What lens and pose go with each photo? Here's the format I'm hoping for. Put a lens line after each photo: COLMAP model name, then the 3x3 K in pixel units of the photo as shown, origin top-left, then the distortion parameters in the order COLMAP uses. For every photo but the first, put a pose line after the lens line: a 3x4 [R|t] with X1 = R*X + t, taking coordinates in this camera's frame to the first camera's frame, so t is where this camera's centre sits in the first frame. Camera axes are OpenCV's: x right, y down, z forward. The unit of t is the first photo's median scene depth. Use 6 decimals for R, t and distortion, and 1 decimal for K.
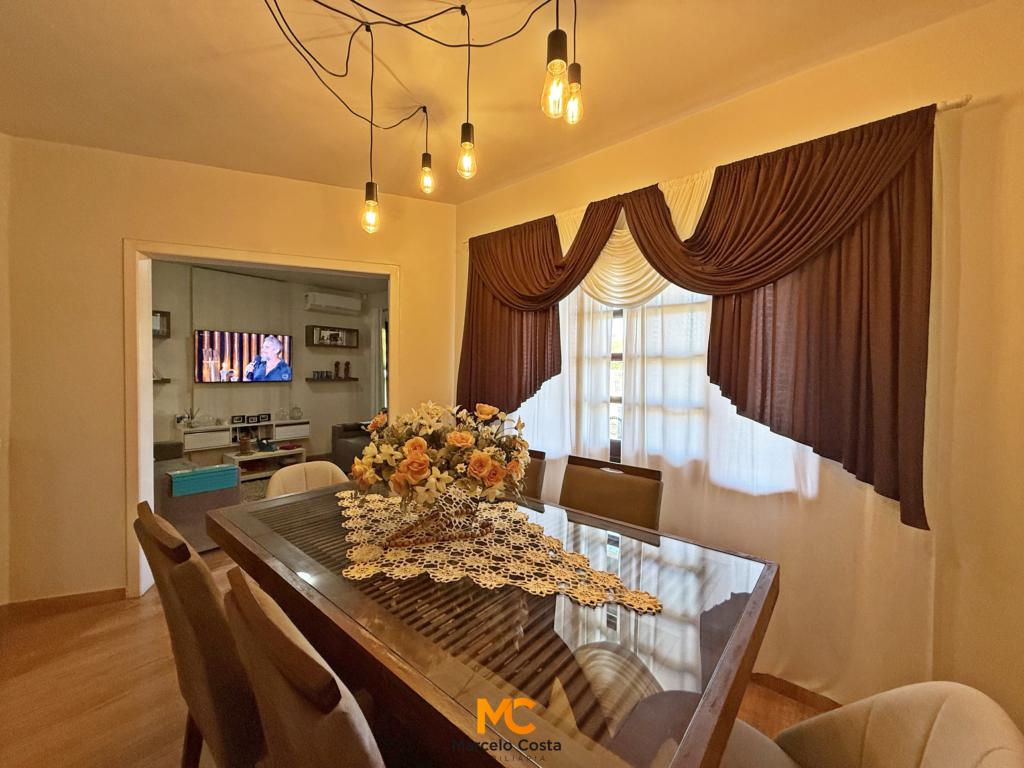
lens RADIAL K [[407.5, 0, 508.1], [0, 407.5, 377.0], [0, 0, 1]] dist [-0.002662, -0.000117]
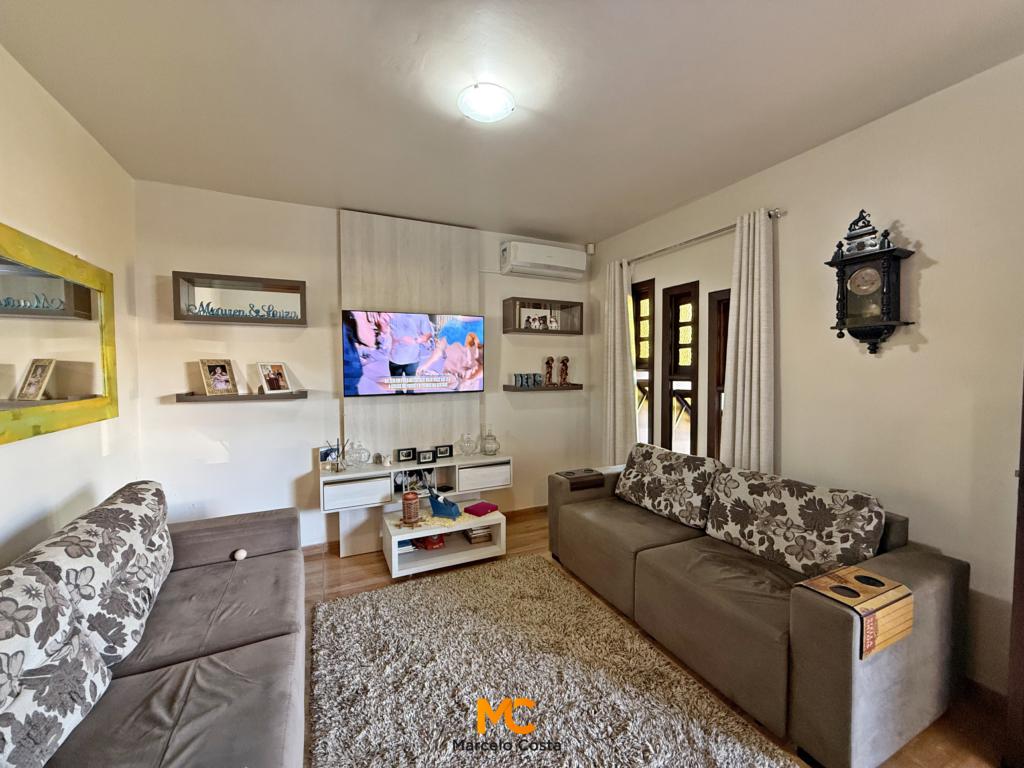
lens RADIAL K [[407.5, 0, 508.5], [0, 407.5, 377.5], [0, 0, 1]] dist [-0.002662, -0.000117]
pose [[0.911310, 0.008423, -0.411635, -0.248647], [0.003612, 0.999589, 0.028450, -0.027702], [0.411705, -0.027414, 0.910905, 0.465837]]
